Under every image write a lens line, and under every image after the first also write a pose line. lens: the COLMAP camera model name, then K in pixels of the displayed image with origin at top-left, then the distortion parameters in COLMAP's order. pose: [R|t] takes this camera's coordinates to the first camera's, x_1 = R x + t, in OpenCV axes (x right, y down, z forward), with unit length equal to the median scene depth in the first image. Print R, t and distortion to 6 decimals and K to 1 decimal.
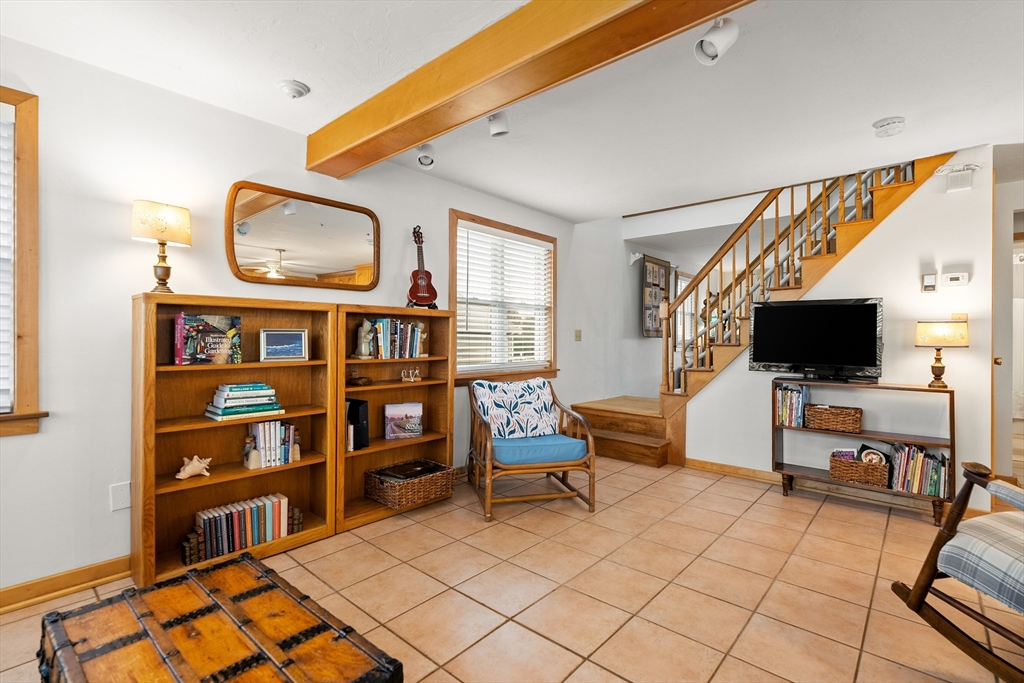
lens RADIAL K [[470.5, 0, 512.8], [0, 470.5, 340.6], [0, 0, 1]] dist [-0.004279, 0.001039]
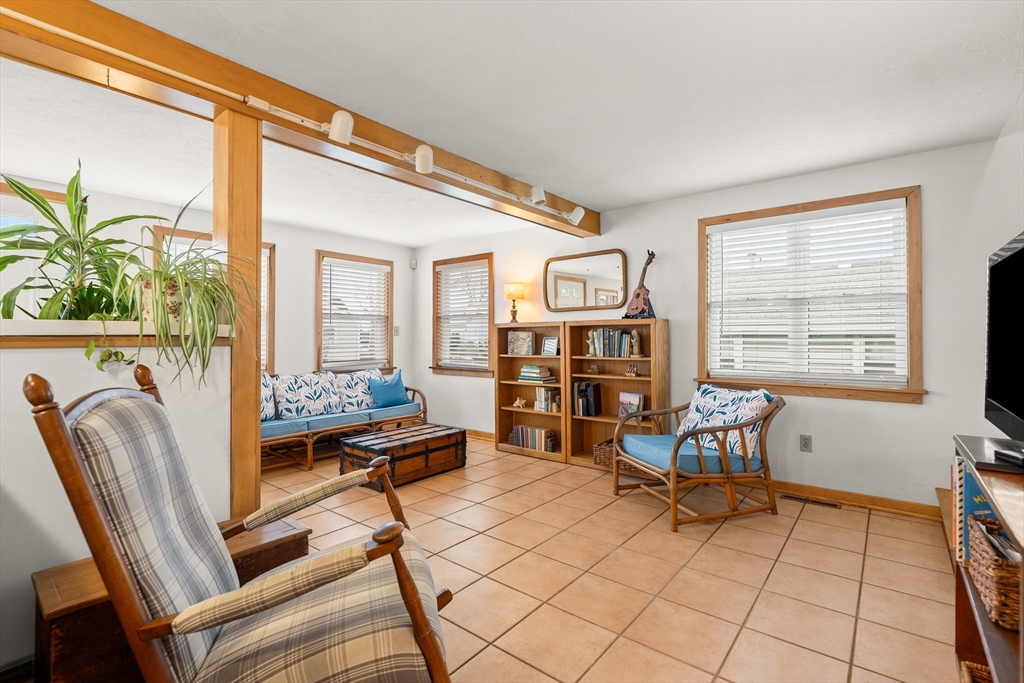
lens RADIAL K [[470.5, 0, 516.0], [0, 470.5, 340.1], [0, 0, 1]] dist [-0.004279, 0.001039]
pose [[0.050744, -0.002594, -0.998708, 1.308583], [-0.003071, 0.999991, -0.002753, -0.008840], [0.998707, 0.003206, 0.050735, 0.785228]]
